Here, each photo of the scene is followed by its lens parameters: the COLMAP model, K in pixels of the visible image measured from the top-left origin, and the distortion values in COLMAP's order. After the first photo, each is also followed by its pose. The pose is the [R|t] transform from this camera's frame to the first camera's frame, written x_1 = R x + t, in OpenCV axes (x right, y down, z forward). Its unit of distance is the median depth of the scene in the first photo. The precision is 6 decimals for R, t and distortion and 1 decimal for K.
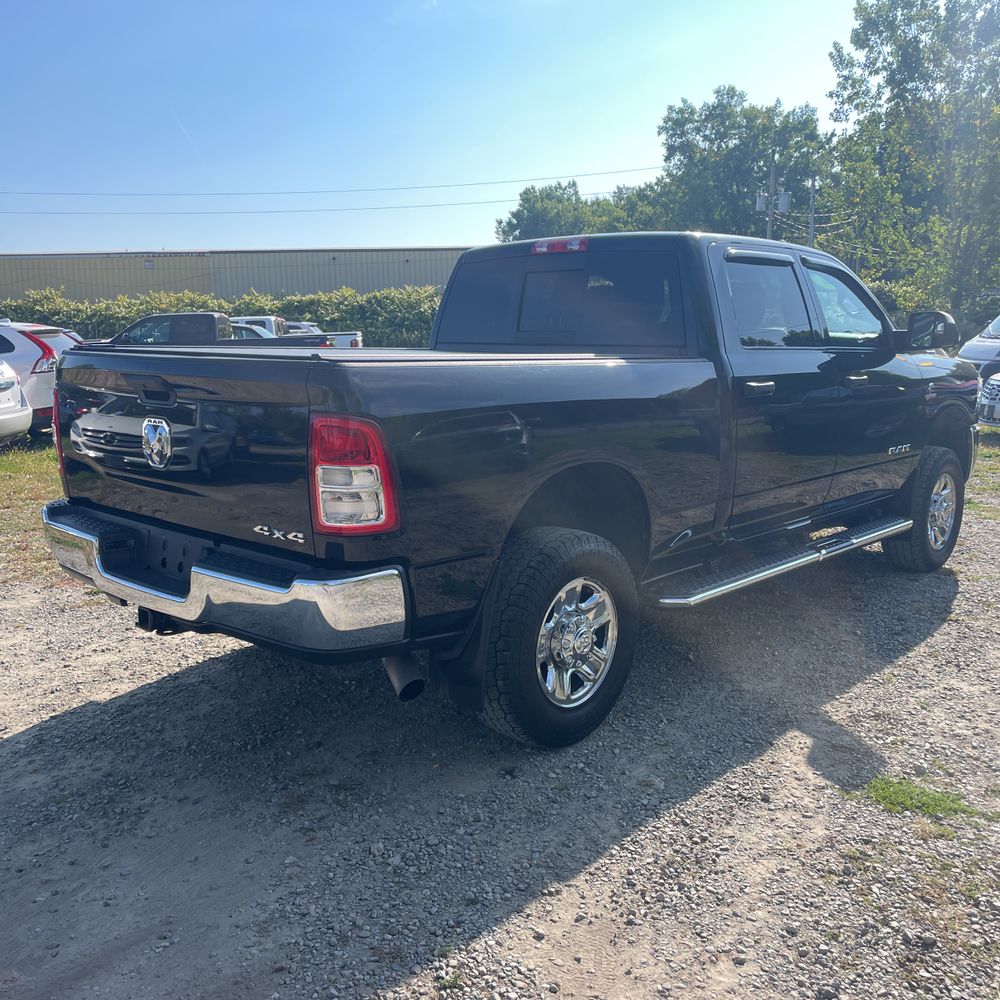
lens RADIAL K [[1007.0, 0, 502.5], [0, 1007.0, 487.4], [0, 0, 1]] dist [0.133280, -0.254204]
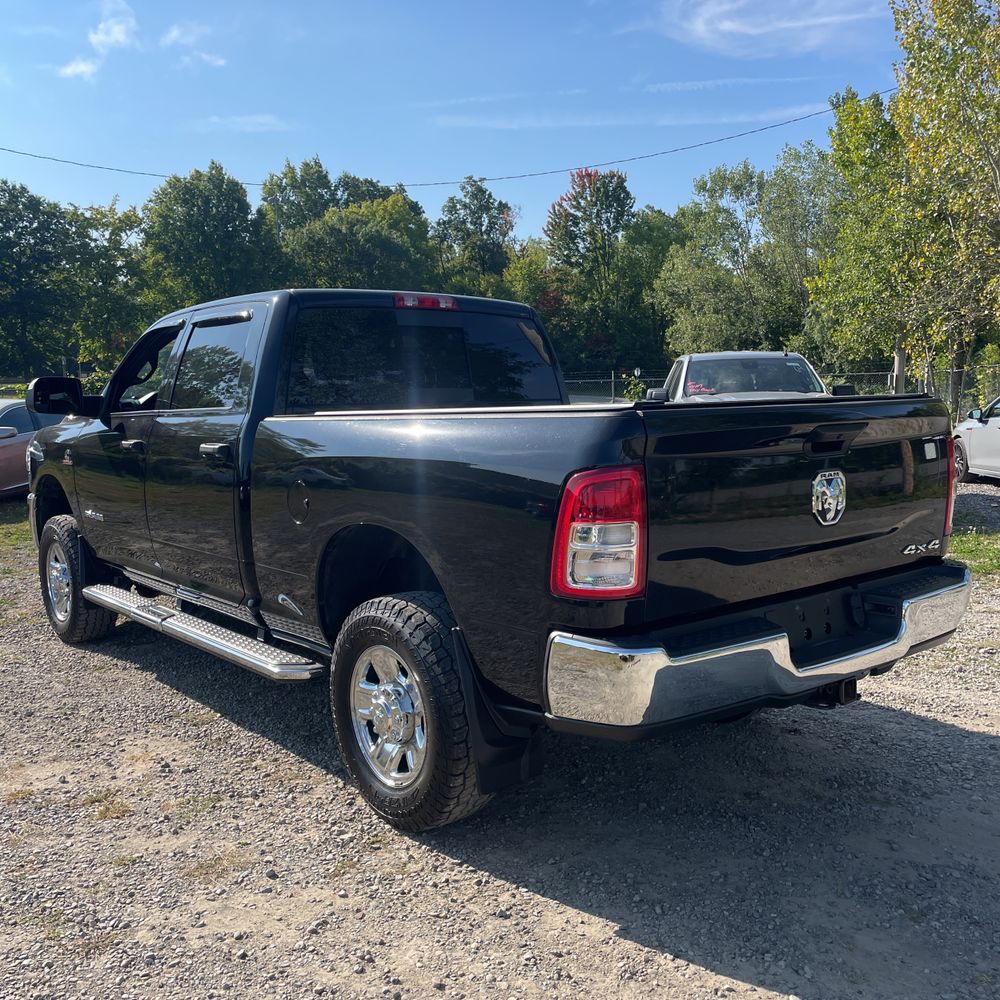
lens RADIAL K [[1036.3, 0, 473.2], [0, 1036.3, 499.1], [0, 0, 1]] dist [0.114161, -0.204101]
pose [[0.140450, -0.107389, 0.984247, -1.111019], [0.175653, 0.981033, 0.081973, -0.149296], [-0.974382, 0.161373, 0.156649, 0.983413]]
